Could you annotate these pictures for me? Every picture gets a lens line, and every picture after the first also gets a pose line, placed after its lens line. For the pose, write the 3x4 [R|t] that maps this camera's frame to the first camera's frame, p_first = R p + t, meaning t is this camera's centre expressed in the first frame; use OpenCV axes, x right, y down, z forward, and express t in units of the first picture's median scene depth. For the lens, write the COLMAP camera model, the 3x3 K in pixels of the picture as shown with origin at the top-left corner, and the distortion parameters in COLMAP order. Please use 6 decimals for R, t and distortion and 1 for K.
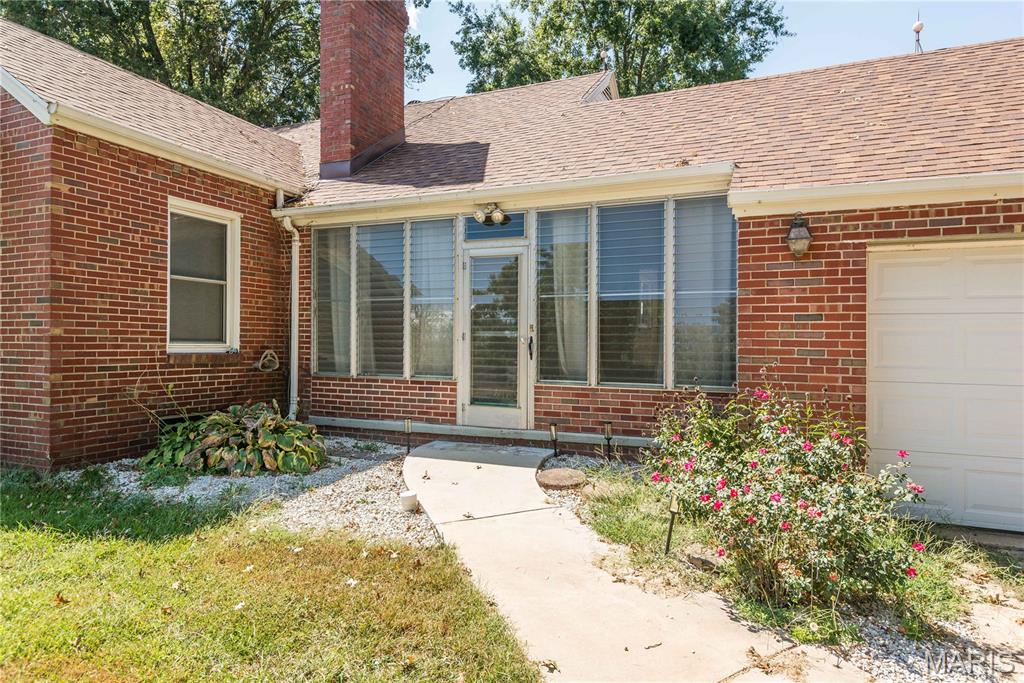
lens RADIAL K [[621.7, 0, 503.2], [0, 621.7, 334.5], [0, 0, 1]] dist [0.019542, -0.008631]
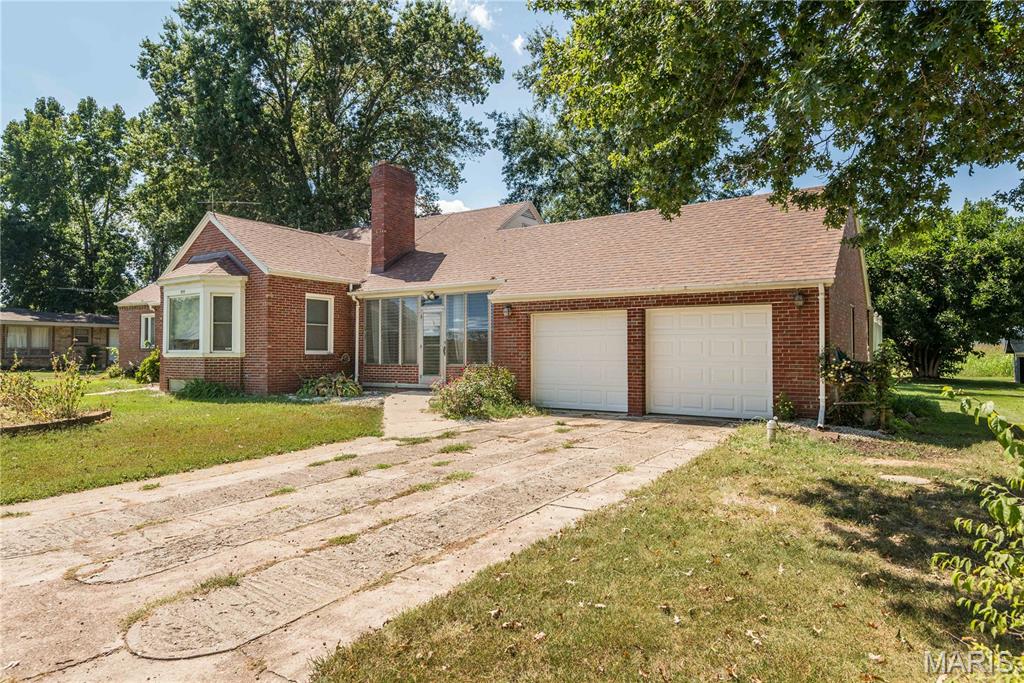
lens RADIAL K [[621.7, 0, 510.7], [0, 621.7, 321.8], [0, 0, 1]] dist [0.019542, -0.008631]
pose [[0.986016, -0.018448, -0.165625, 0.699815], [0.012000, 0.999134, -0.039846, 0.007869], [0.166216, 0.037301, 0.985384, -1.345498]]
